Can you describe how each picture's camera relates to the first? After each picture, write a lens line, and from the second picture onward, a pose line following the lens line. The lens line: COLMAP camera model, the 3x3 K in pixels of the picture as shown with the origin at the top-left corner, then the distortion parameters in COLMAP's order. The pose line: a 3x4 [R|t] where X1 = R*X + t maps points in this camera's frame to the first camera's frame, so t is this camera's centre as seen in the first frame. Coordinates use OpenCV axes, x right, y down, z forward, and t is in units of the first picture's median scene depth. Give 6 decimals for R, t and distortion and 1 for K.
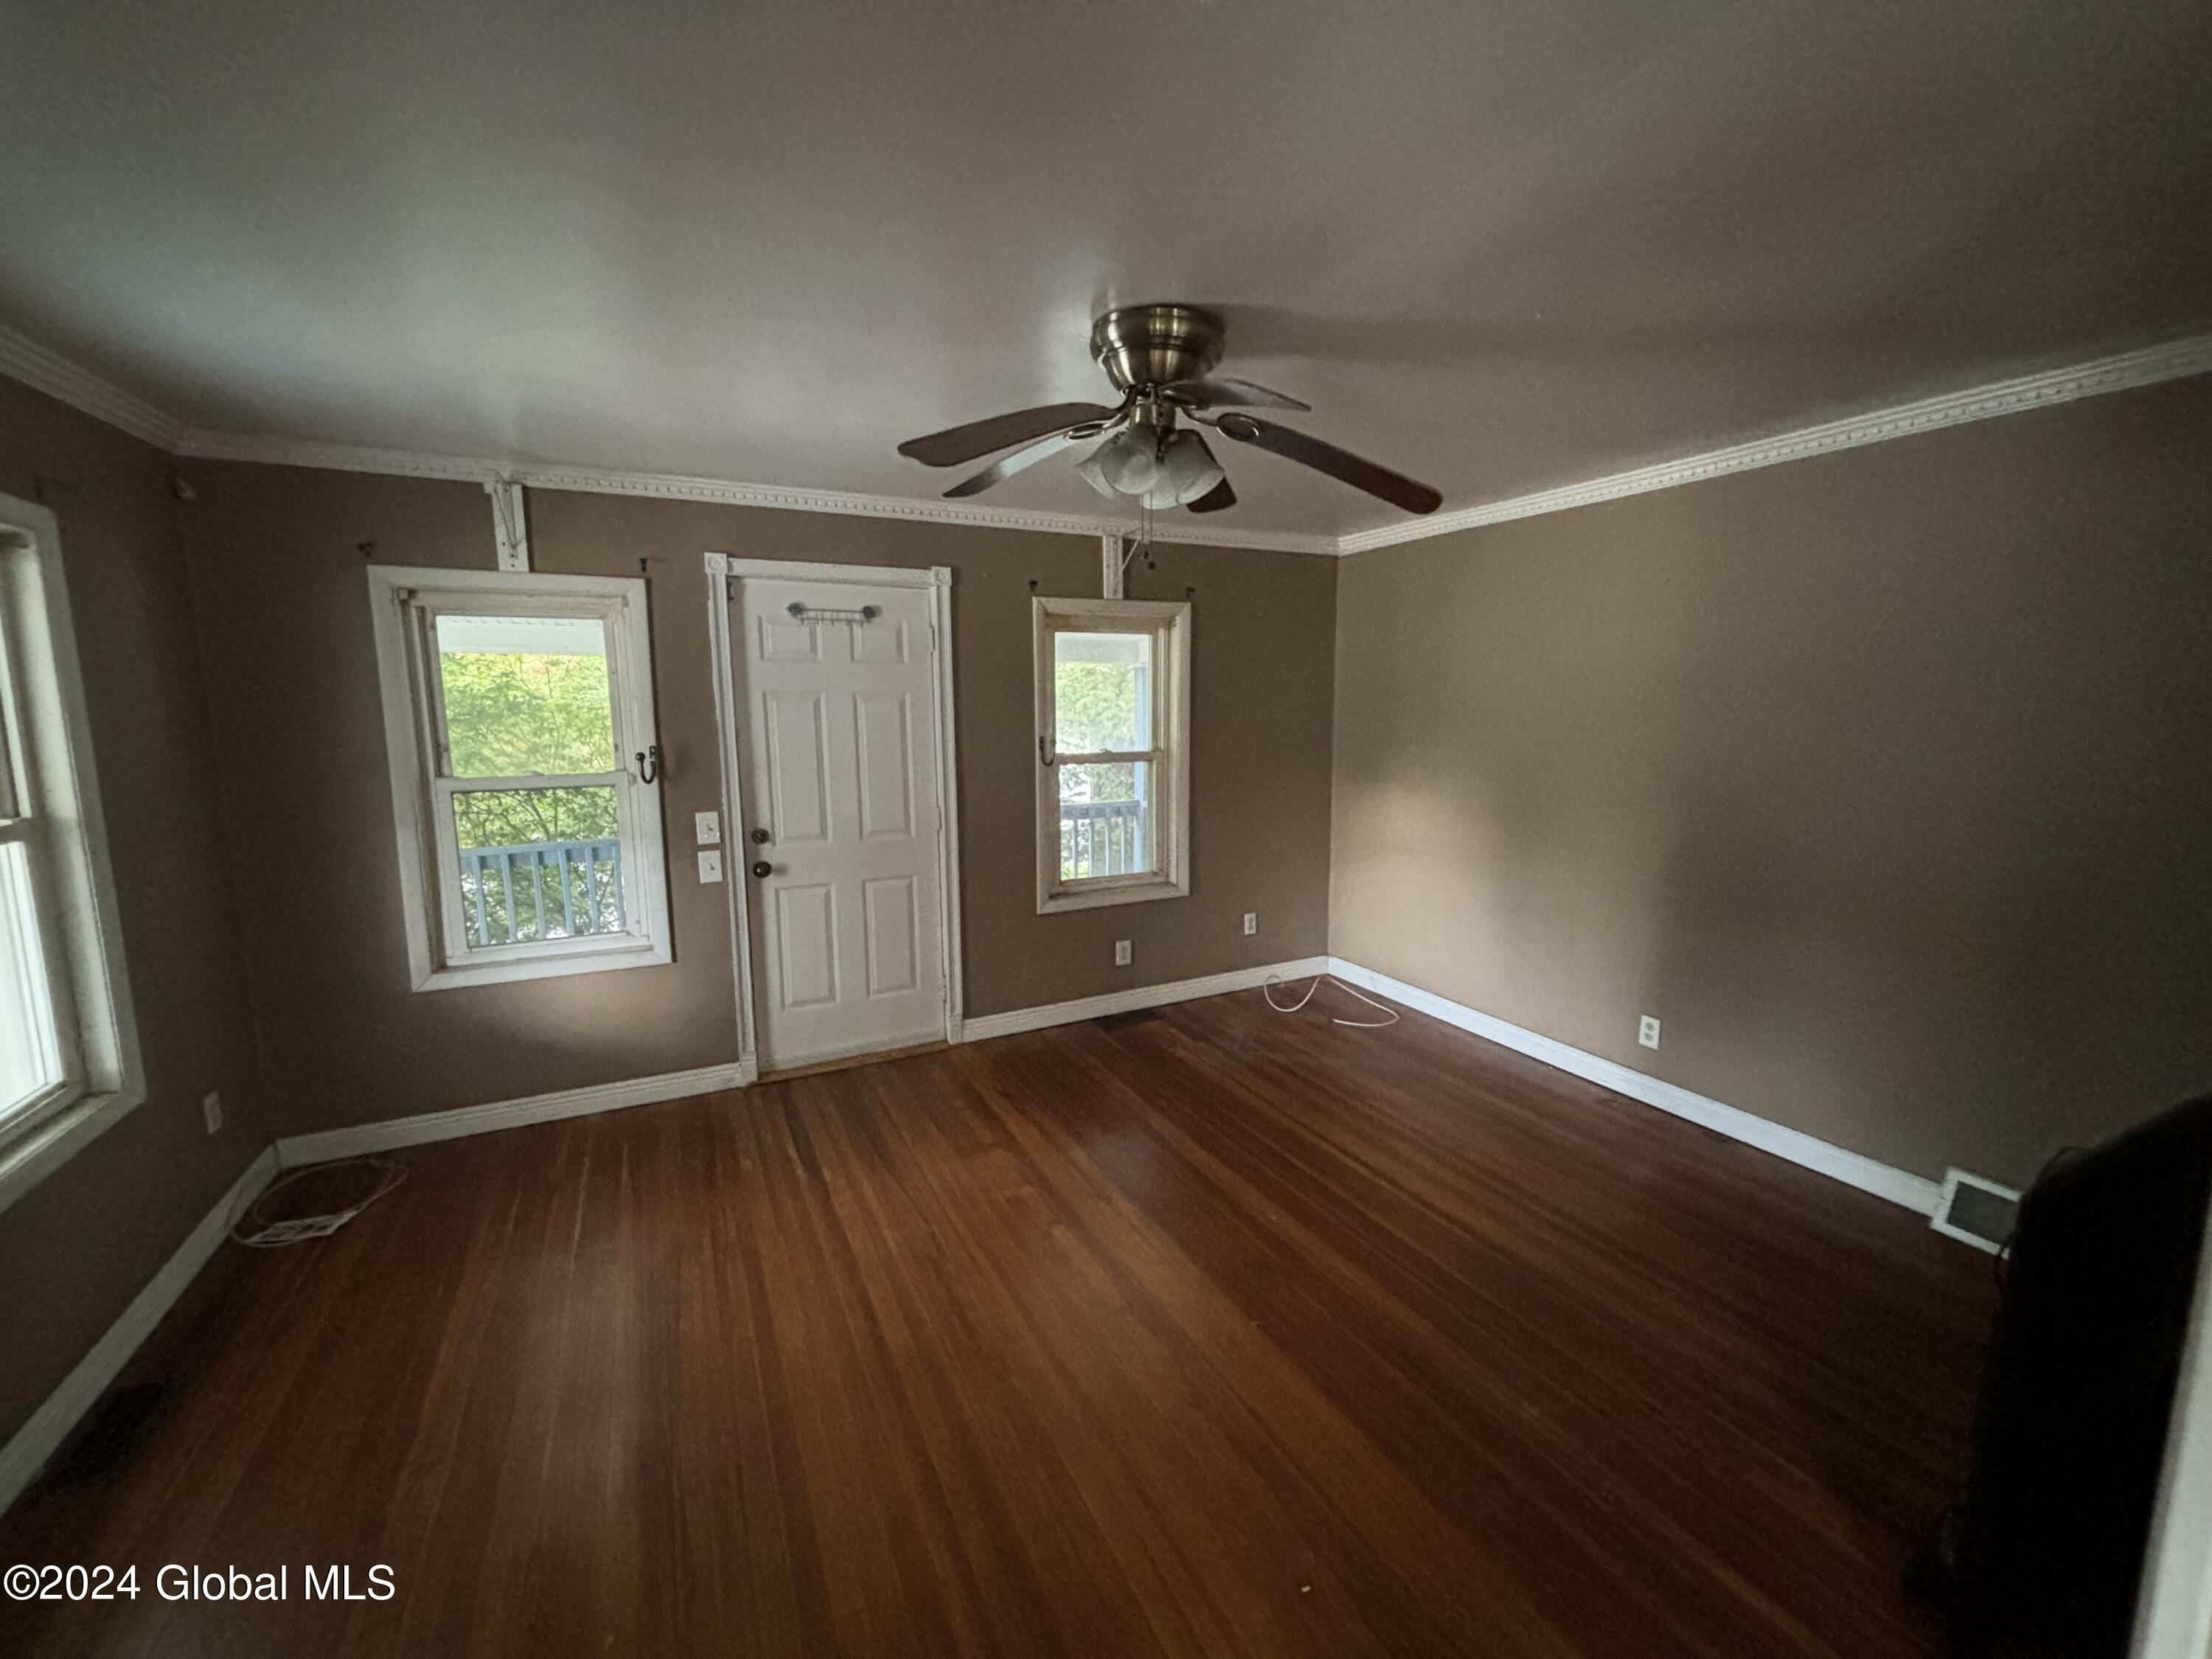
lens RADIAL K [[904.7, 0, 1132.8], [0, 904.7, 829.4], [0, 0, 1]] dist [-0.002082, -0.000304]
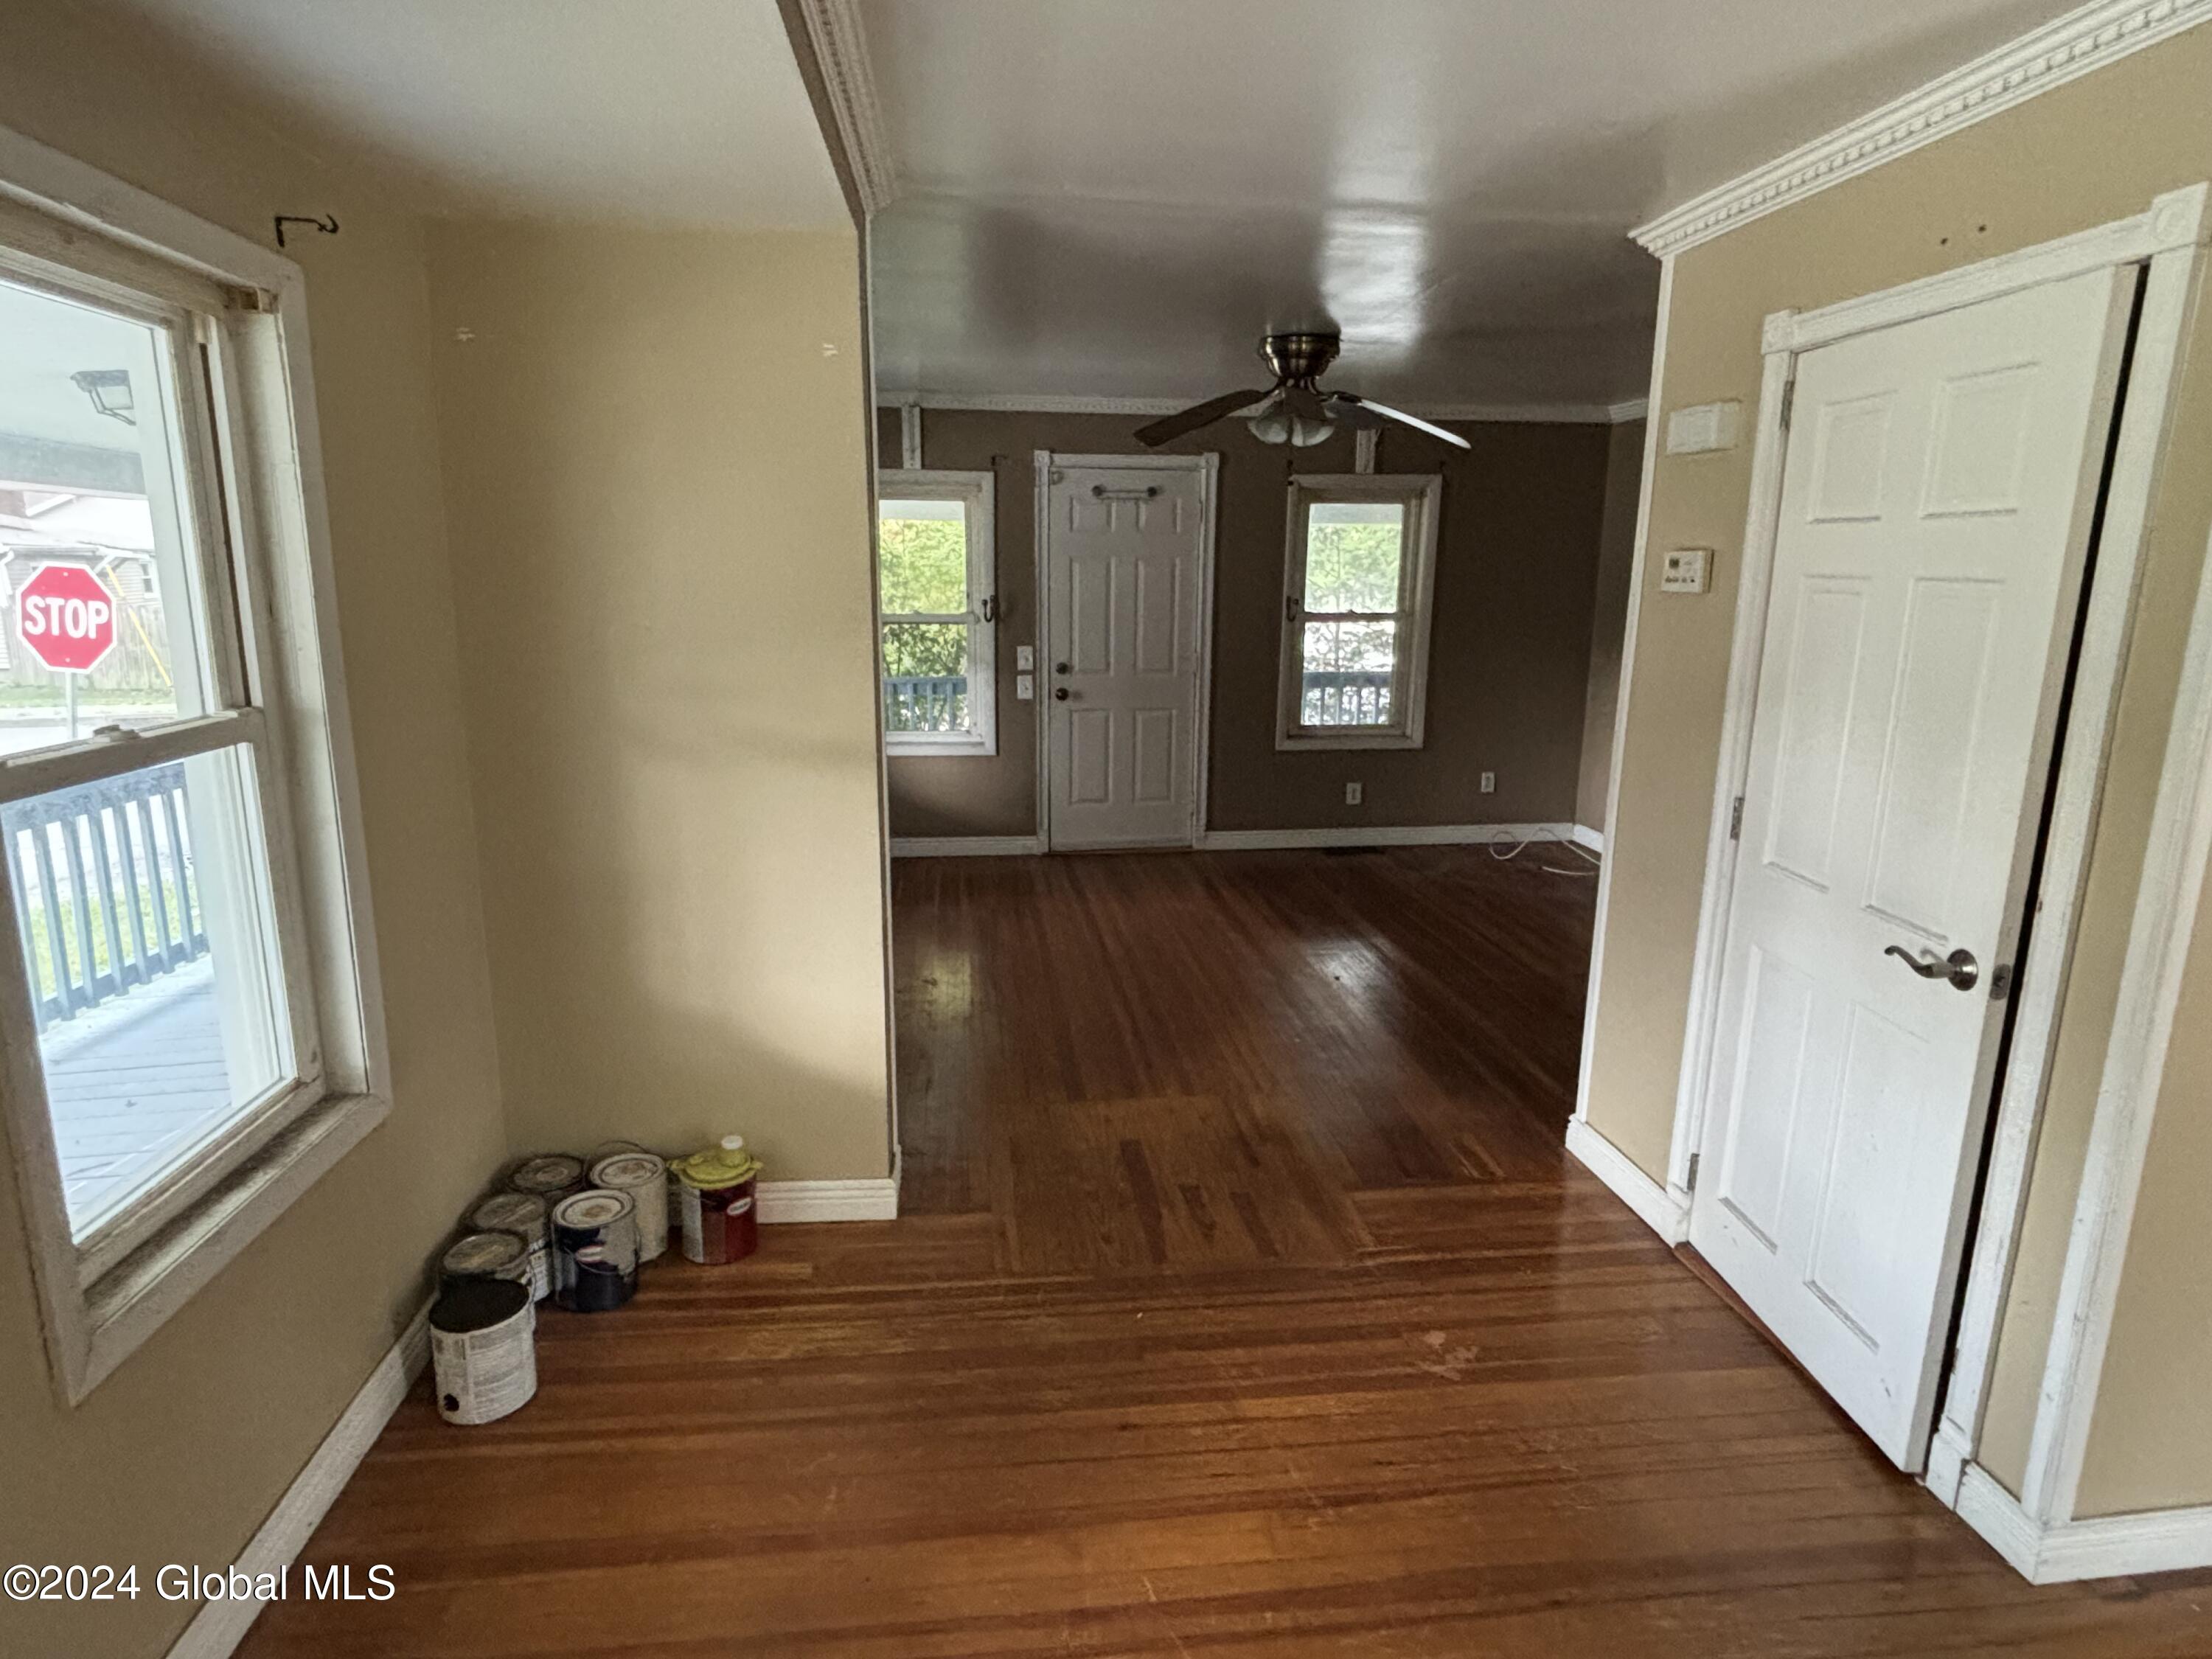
lens RADIAL K [[1248.7, 0, 1091.2], [0, 1248.7, 819.8], [0, 0, 1]] dist [0.022330, -0.001250]
pose [[0.931254, 0.085579, -0.354177, 0.278950], [-0.062236, 0.995102, 0.076804, 0.082585], [0.359015, -0.049481, 0.932019, -0.657771]]
